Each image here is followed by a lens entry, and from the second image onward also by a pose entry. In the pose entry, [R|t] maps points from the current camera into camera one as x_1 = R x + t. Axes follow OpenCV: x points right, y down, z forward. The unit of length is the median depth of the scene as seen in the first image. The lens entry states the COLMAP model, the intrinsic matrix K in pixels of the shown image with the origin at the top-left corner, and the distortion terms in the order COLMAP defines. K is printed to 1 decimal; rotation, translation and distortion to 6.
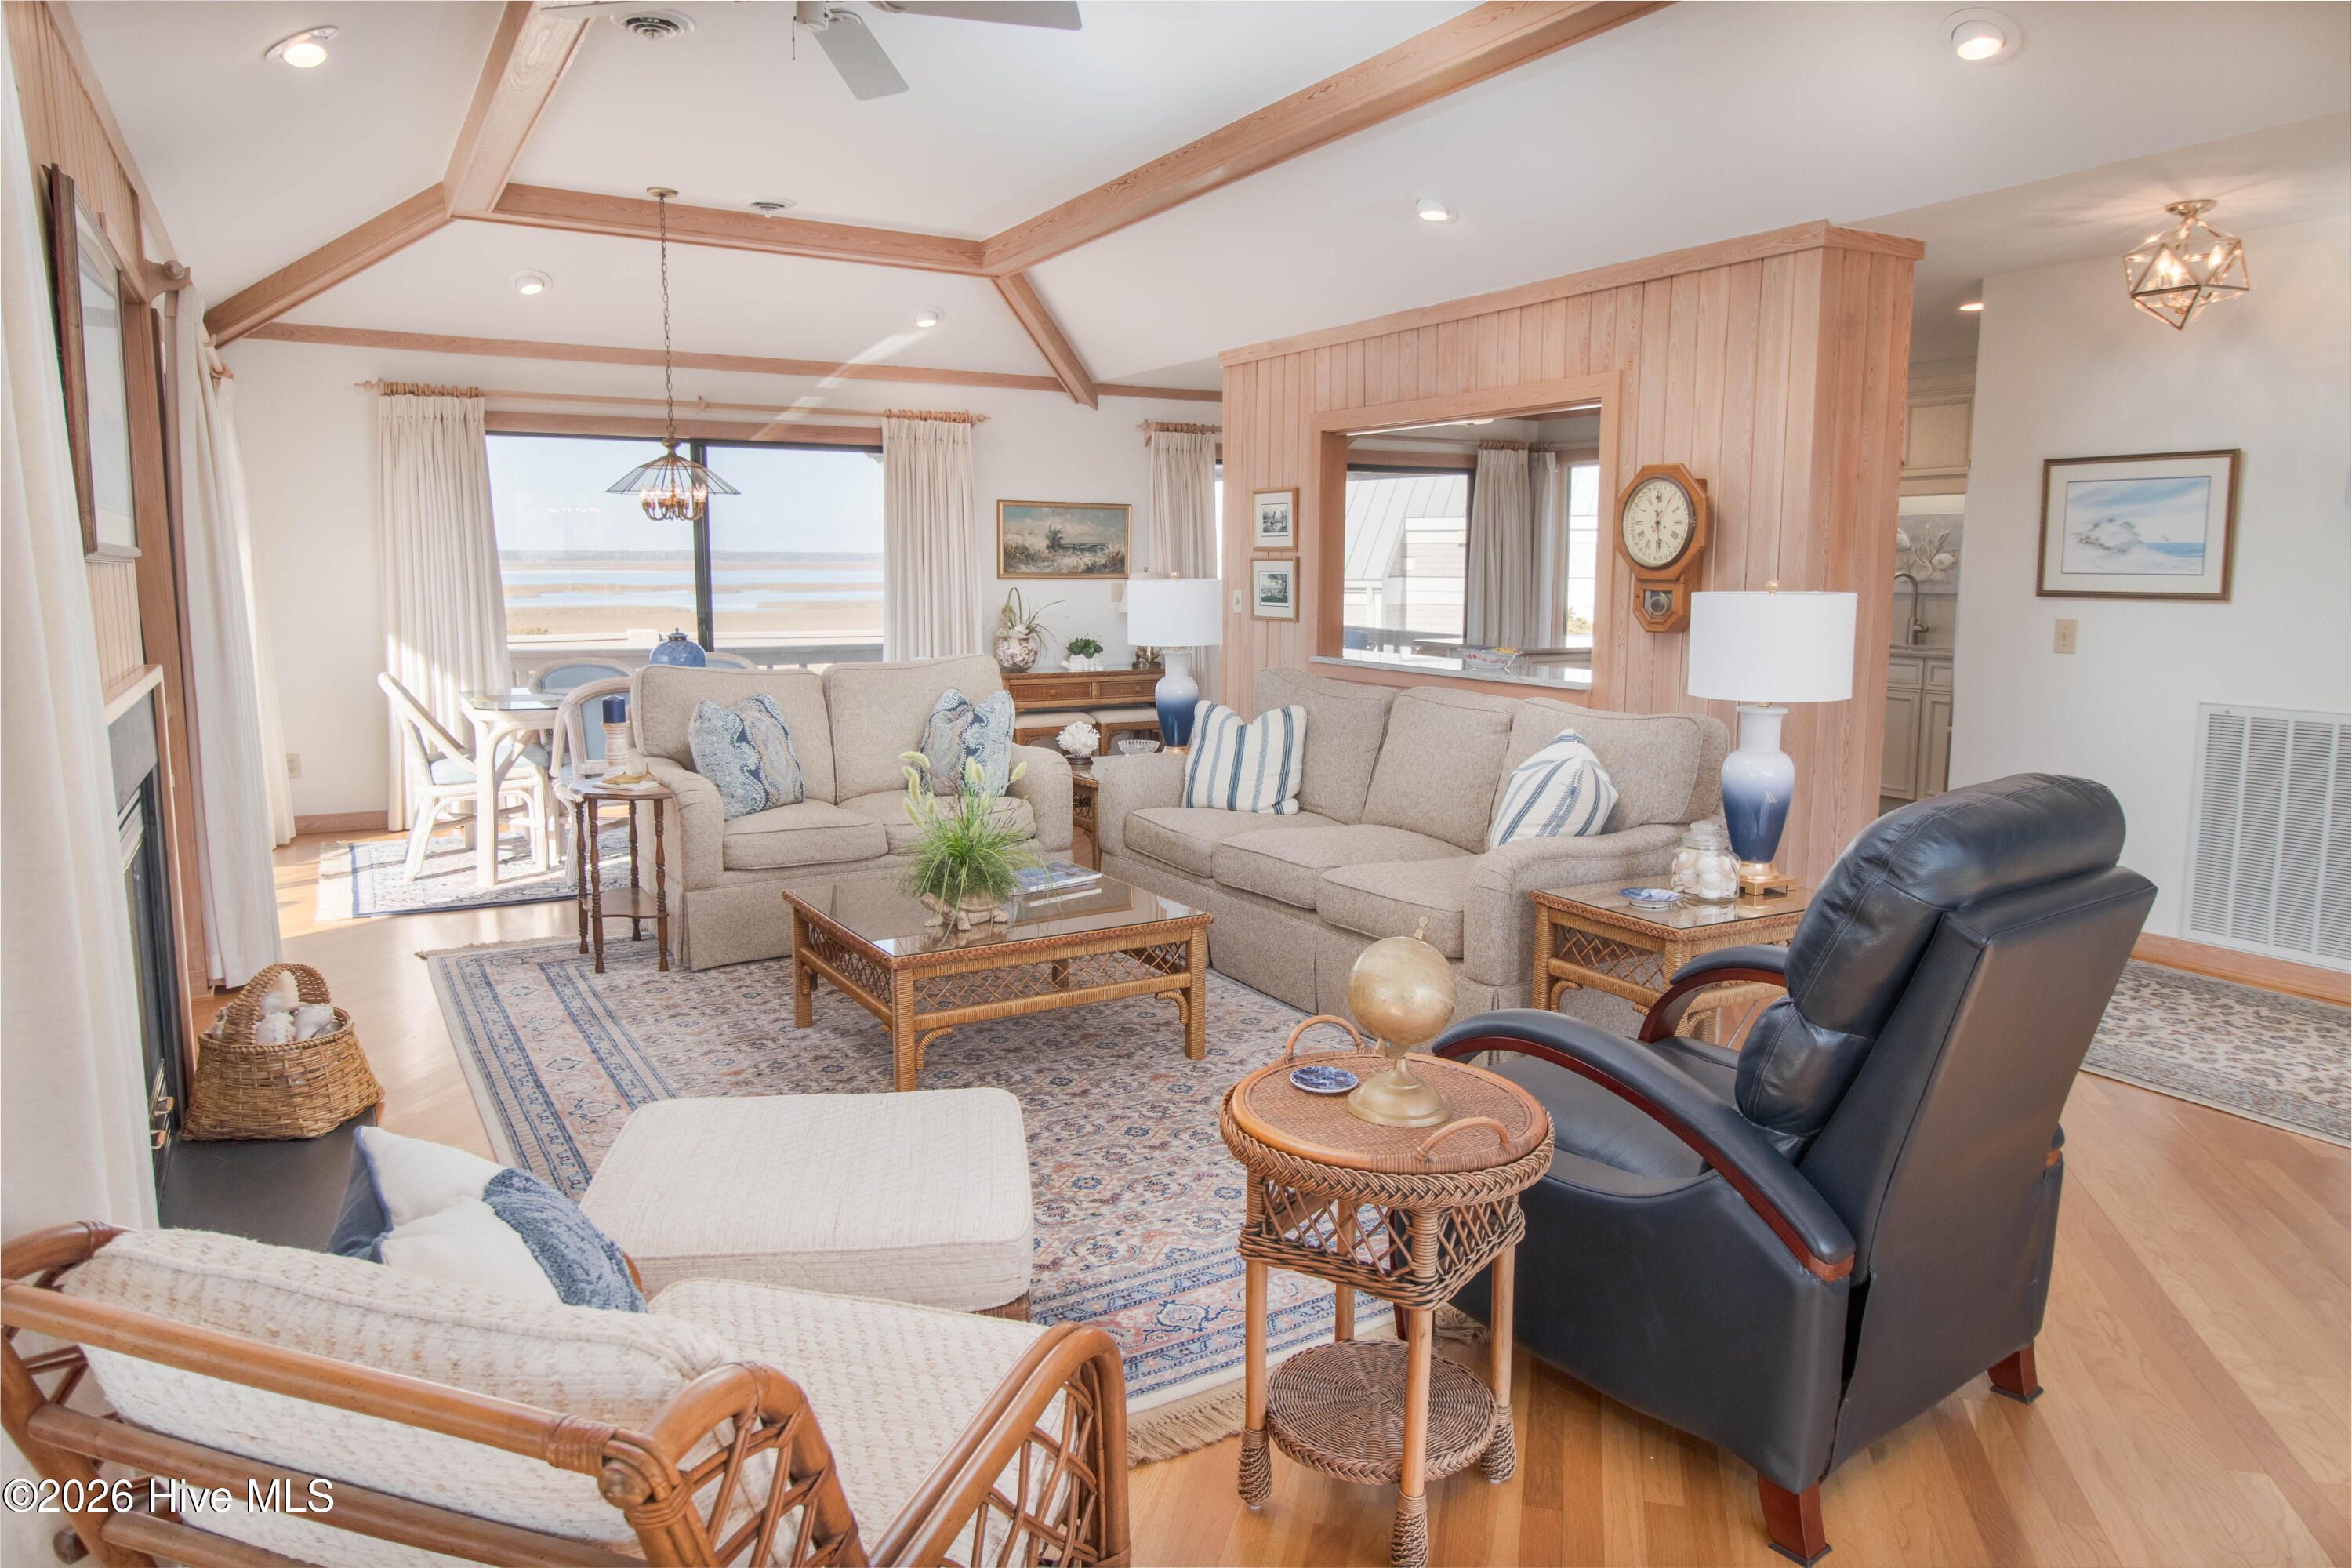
lens RADIAL K [[1539.3, 0, 1176.0], [0, 1539.3, 784.0], [0, 0, 1]] dist [0.000244, -0.003107]
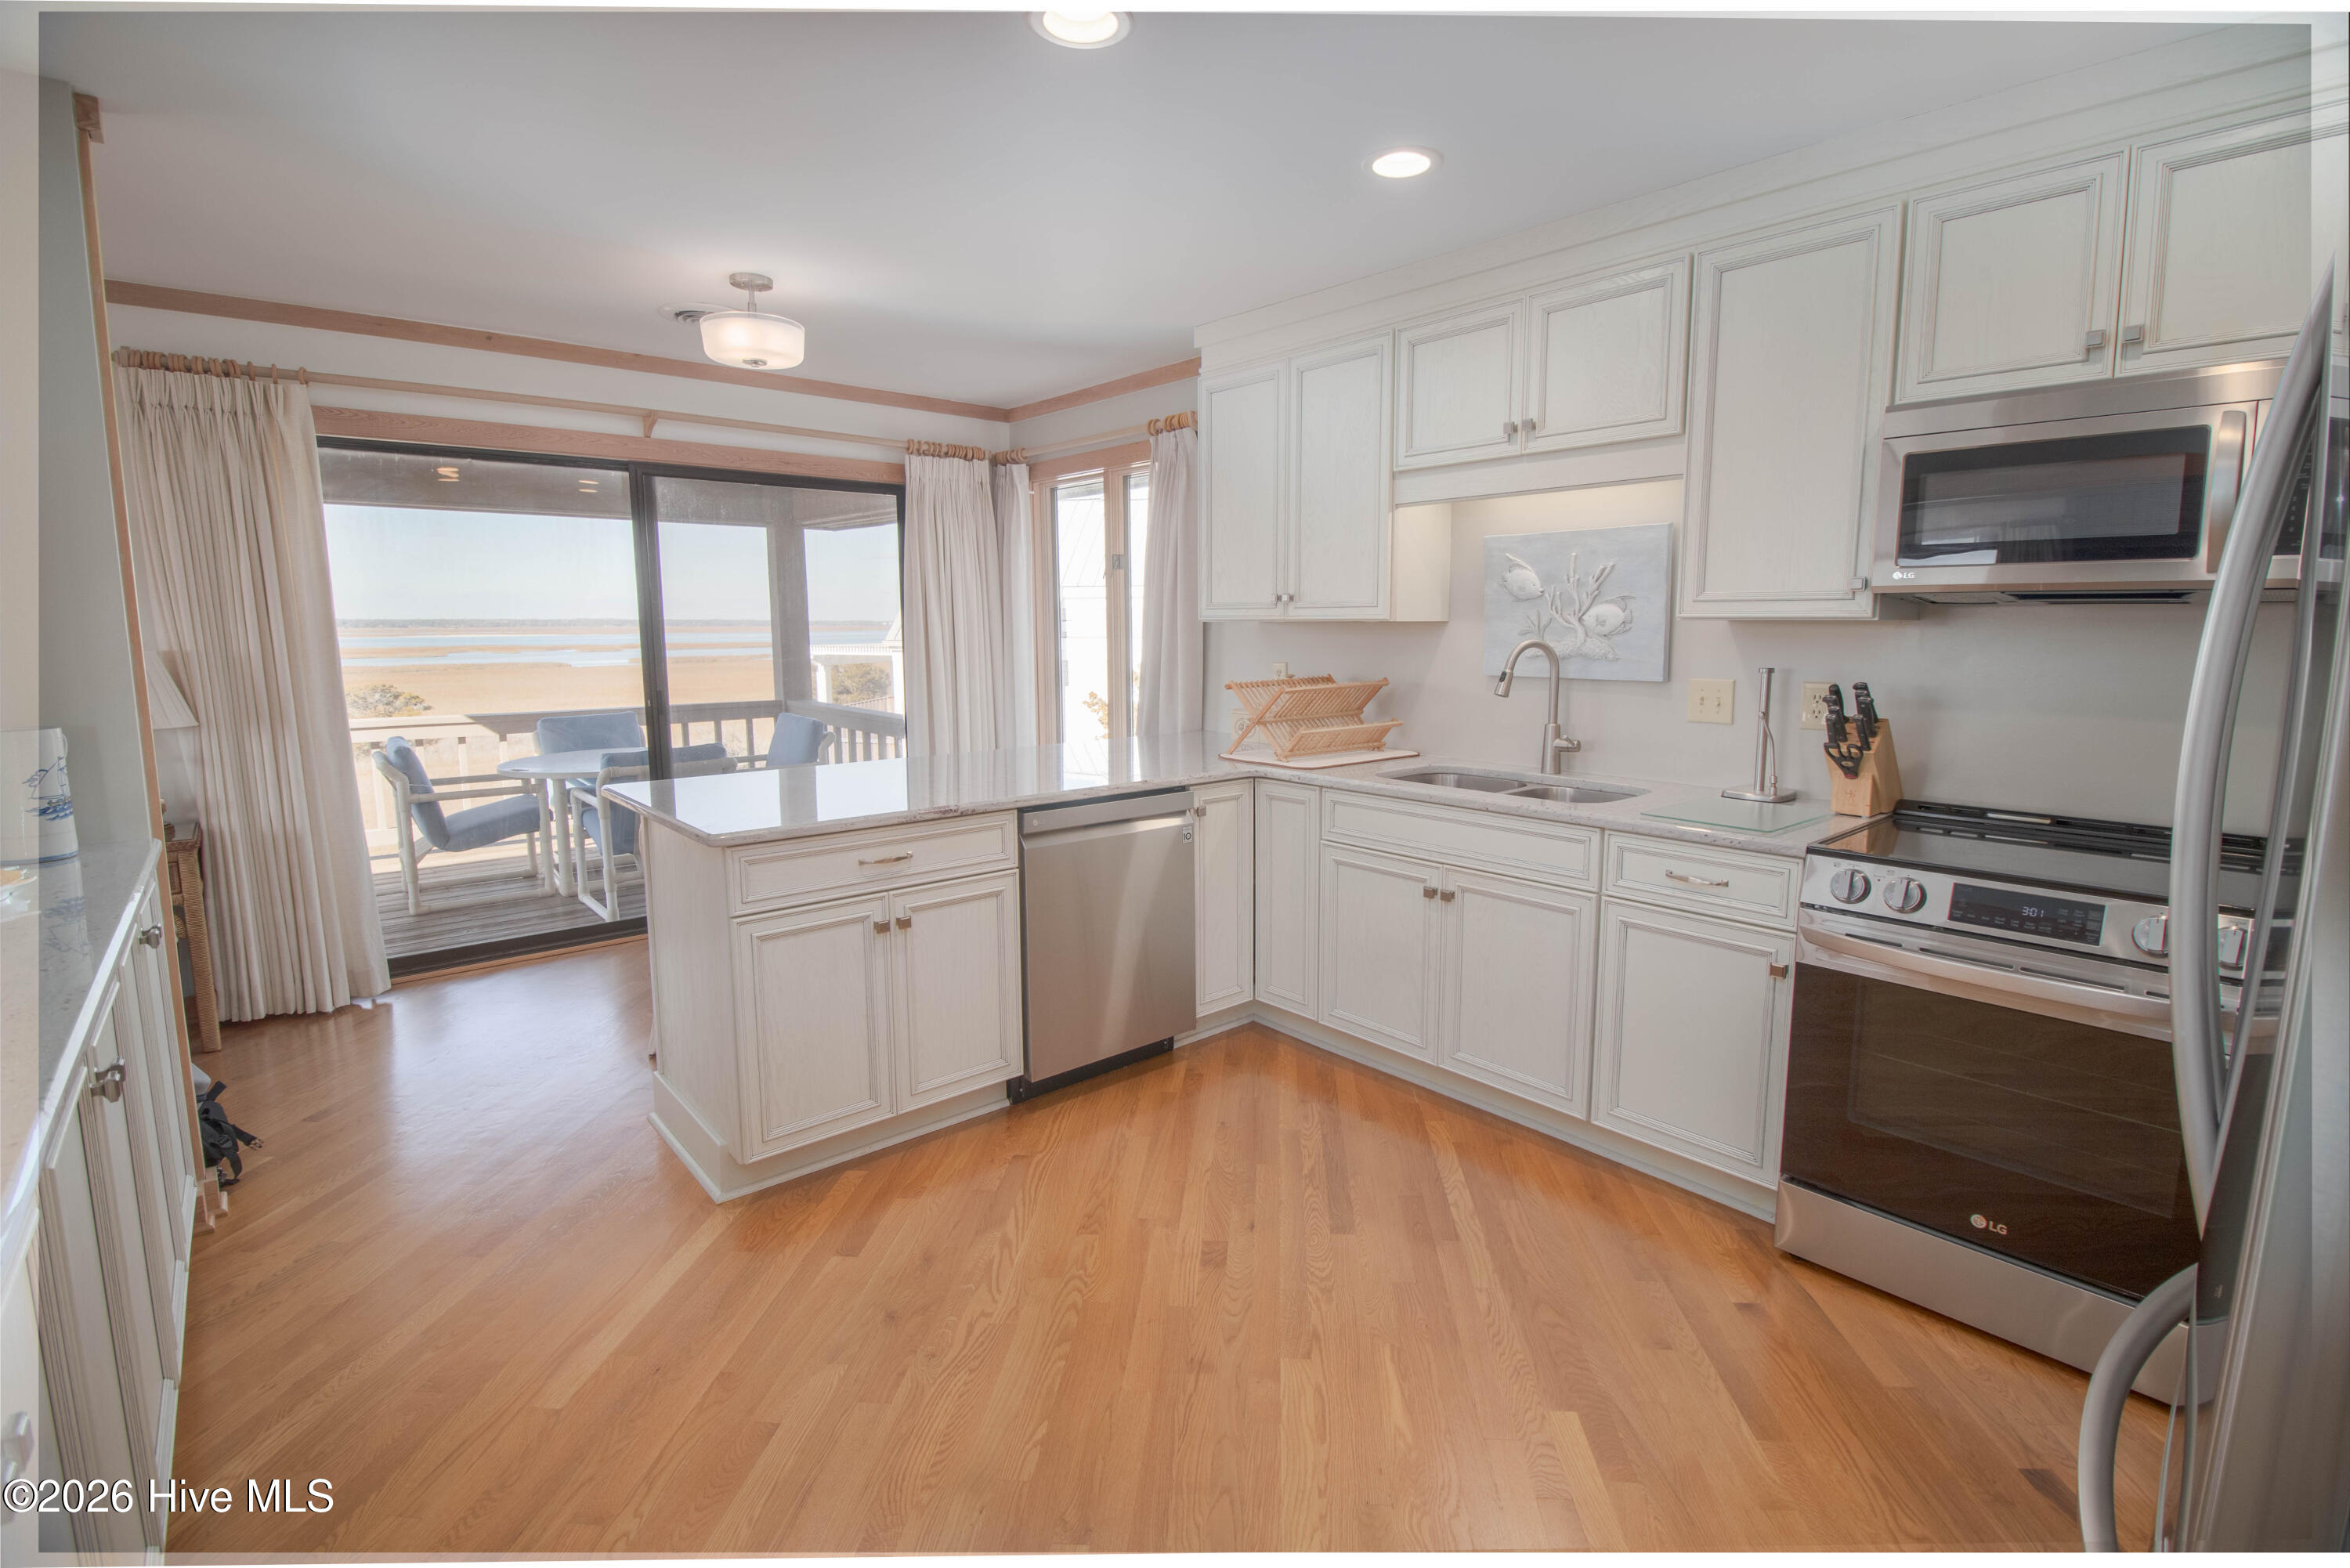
lens RADIAL K [[1085.7, 0, 1175.0], [0, 1085.7, 784.0], [0, 0, 1]] dist [-0.001005, -0.000099]
pose [[0.982406, -0.031775, 0.184032, 0.249355], [0.031479, 0.999494, 0.004532, -0.083232], [-0.184083, 0.001341, 0.982910, 0.583266]]
